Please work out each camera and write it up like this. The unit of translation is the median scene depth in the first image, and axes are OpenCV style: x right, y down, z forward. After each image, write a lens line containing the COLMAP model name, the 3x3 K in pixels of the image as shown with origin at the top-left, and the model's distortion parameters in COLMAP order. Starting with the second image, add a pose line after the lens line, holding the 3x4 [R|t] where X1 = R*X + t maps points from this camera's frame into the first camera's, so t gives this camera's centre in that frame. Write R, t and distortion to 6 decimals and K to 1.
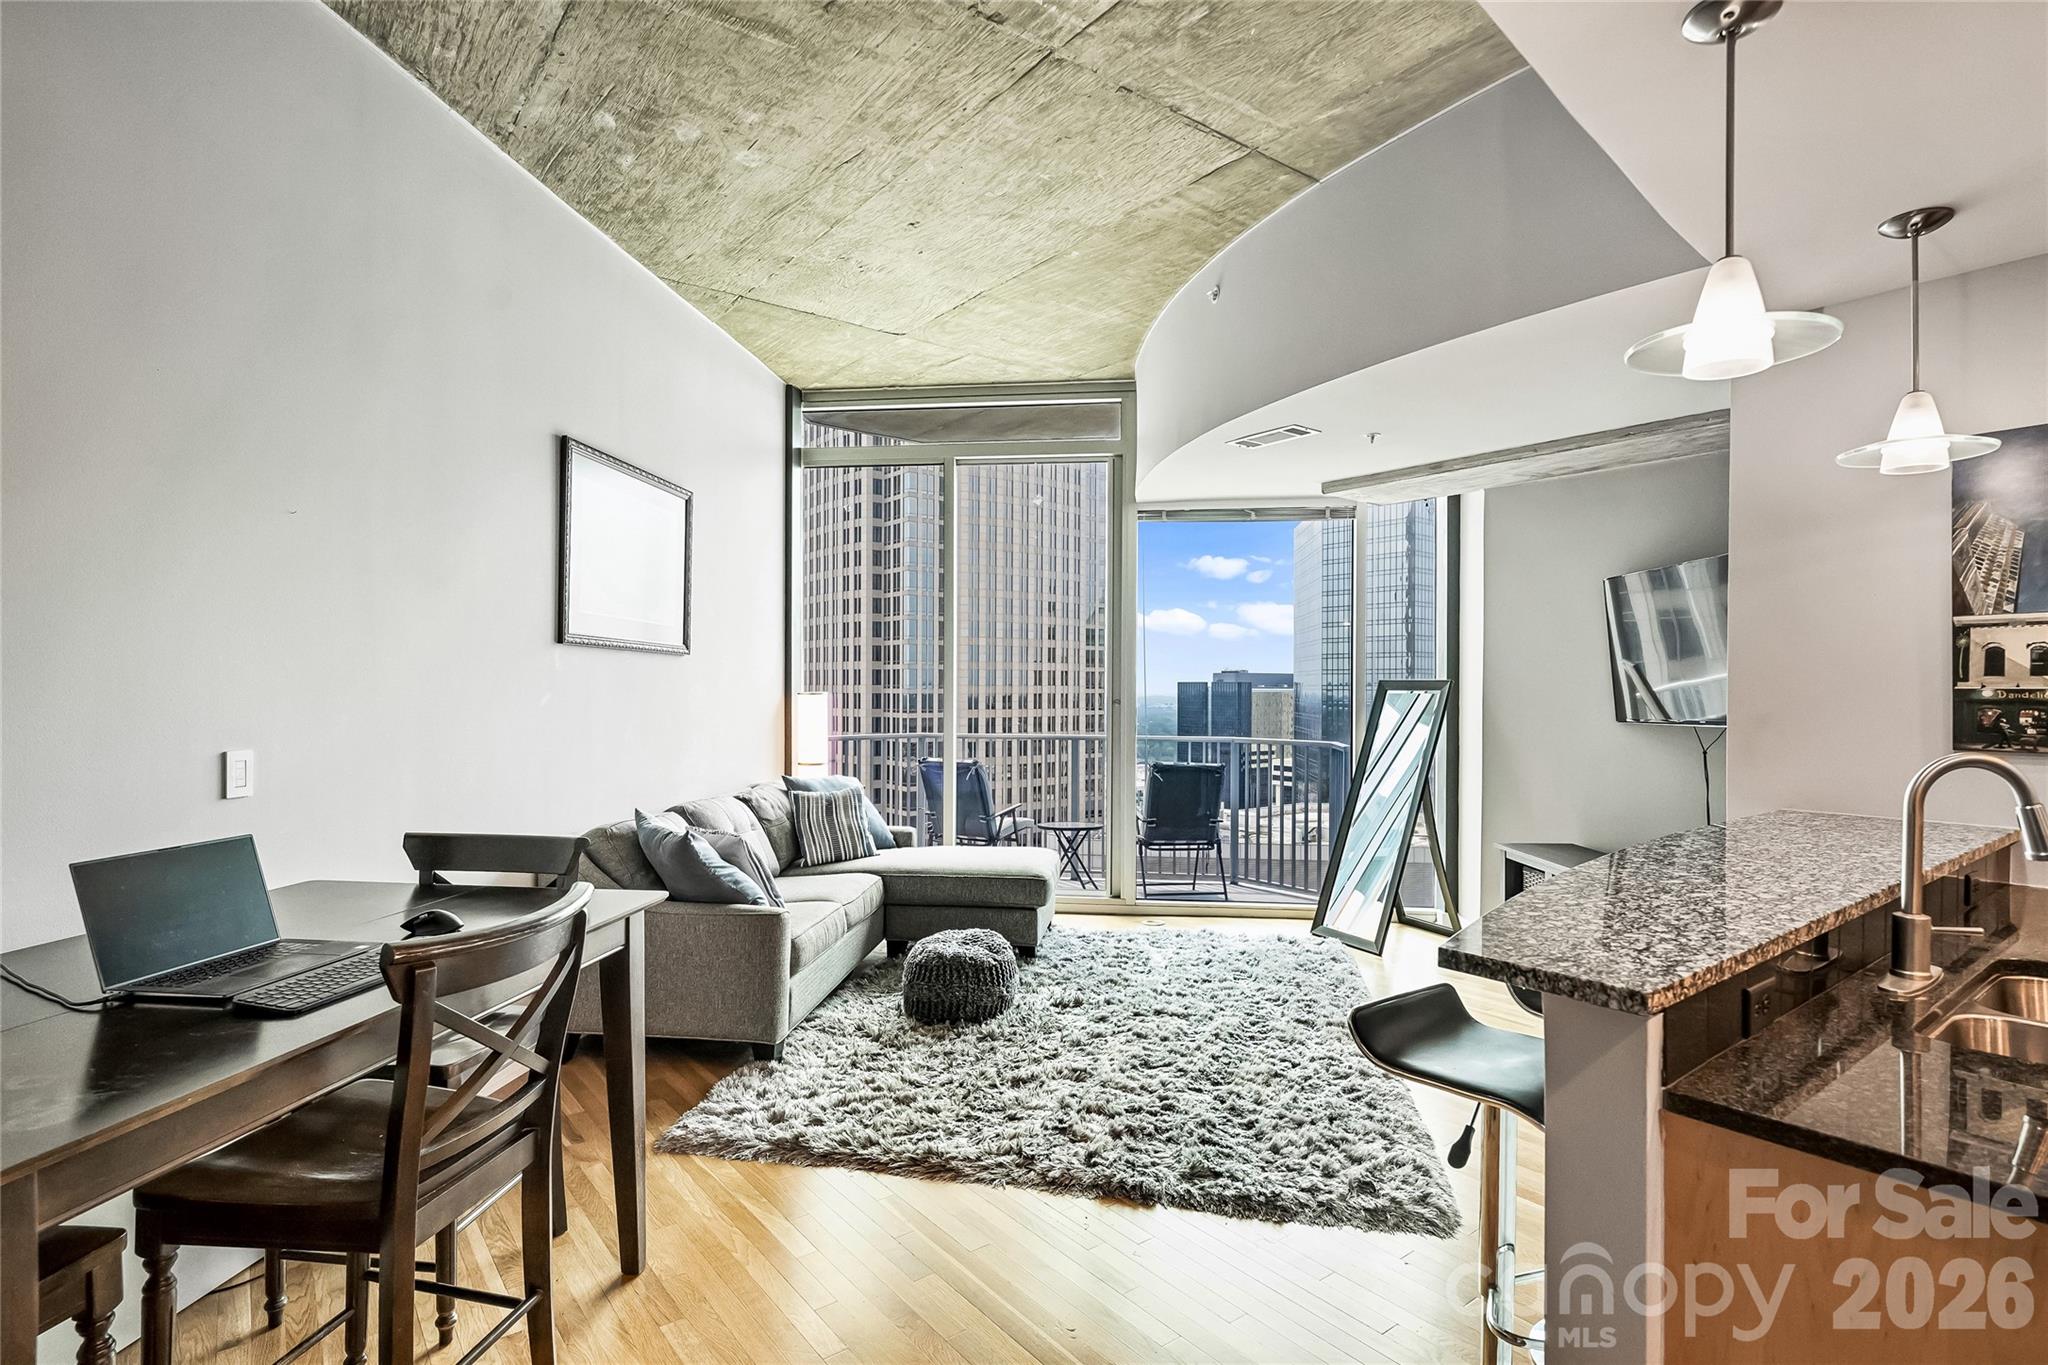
lens RADIAL K [[1005.3, 0, 1014.7], [0, 1005.3, 688.2], [0, 0, 1]] dist [-0.000923, -0.003098]
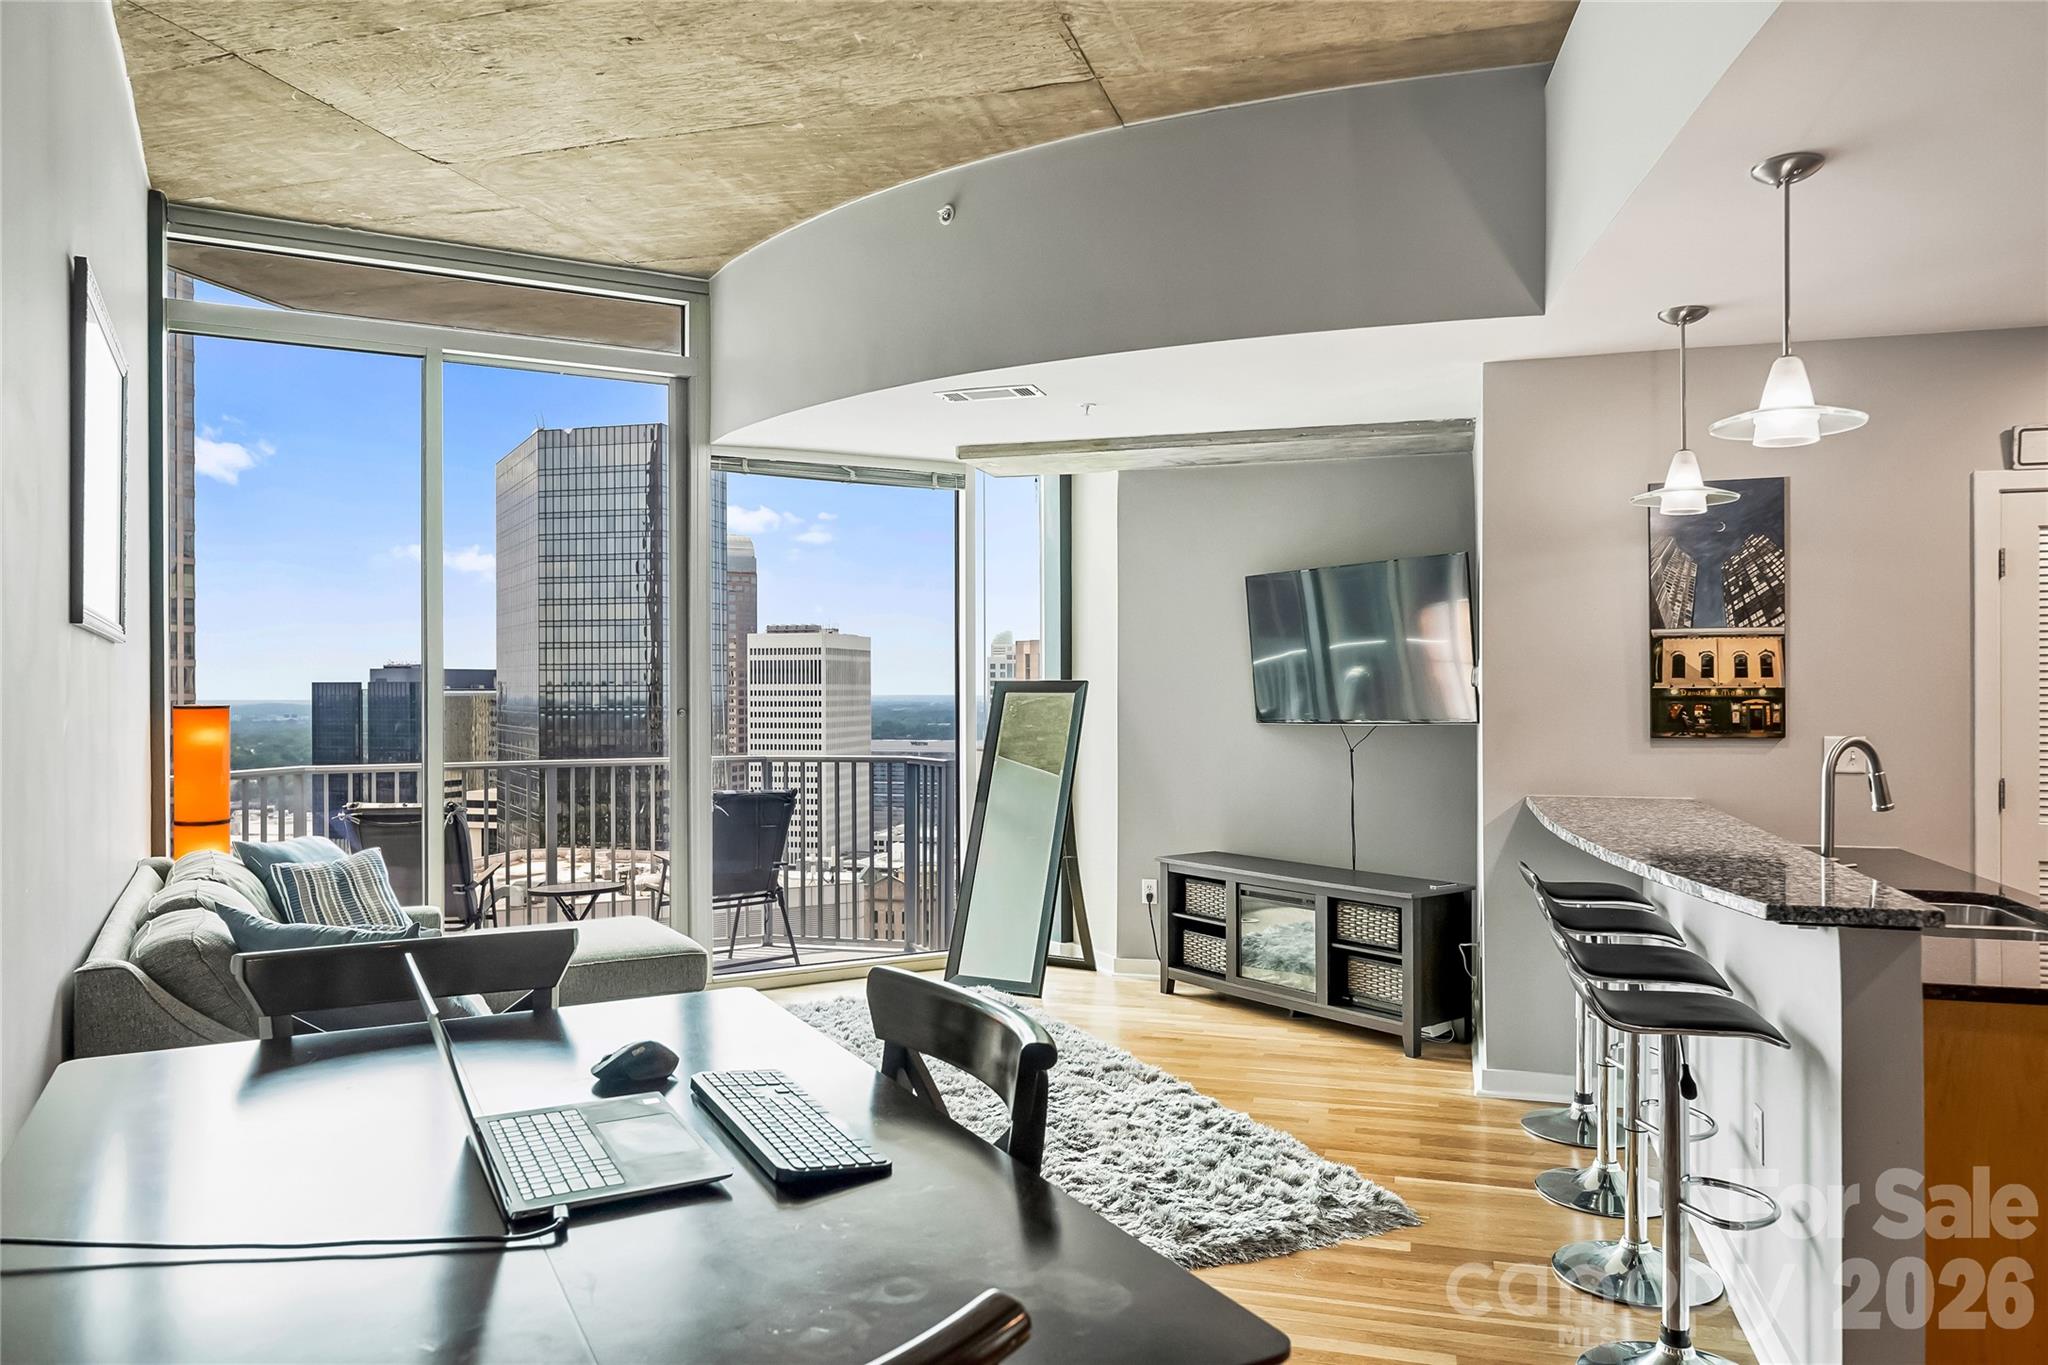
lens RADIAL K [[1407.8, 0, 1022.0], [0, 1407.8, 690.3], [0, 0, 1]] dist [0.012013, -0.009478]
pose [[0.809280, -0.008992, 0.587354, -0.439718], [0.008981, 0.999955, 0.002934, -0.005689], [-0.587354, 0.002900, 0.809325, 0.036342]]
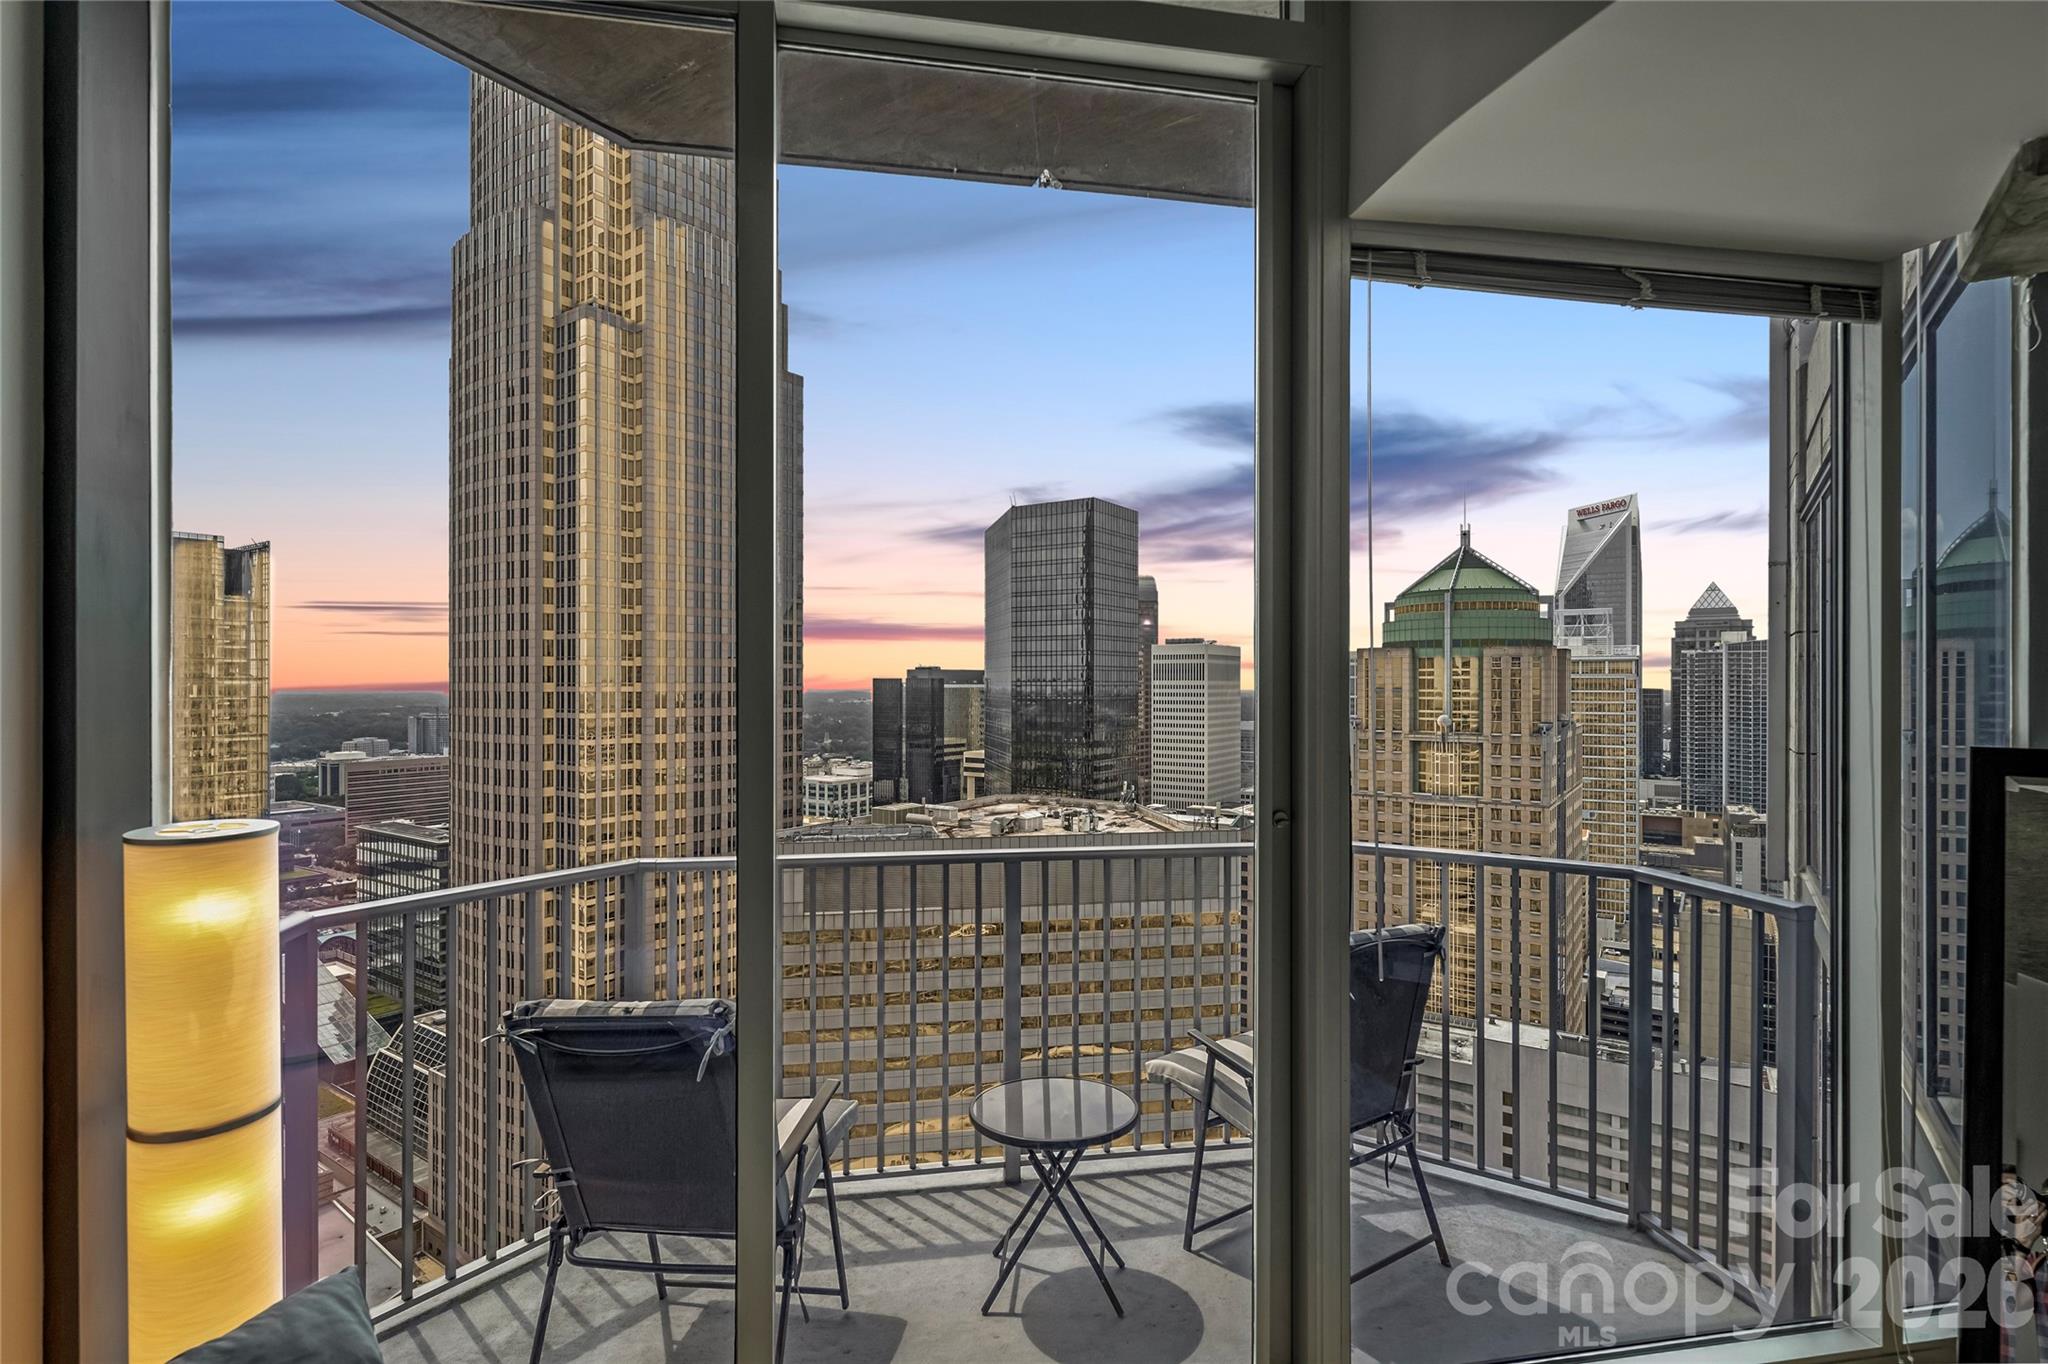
lens RADIAL K [[1005.3, 0, 1020.2], [0, 1005.3, 672.0], [0, 0, 1]] dist [-0.000923, -0.003098]
pose [[0.953476, -0.000813, 0.301468, -0.139190], [0.004634, 0.999918, -0.011962, -0.042956], [-0.301434, 0.012803, 0.953401, 1.024084]]
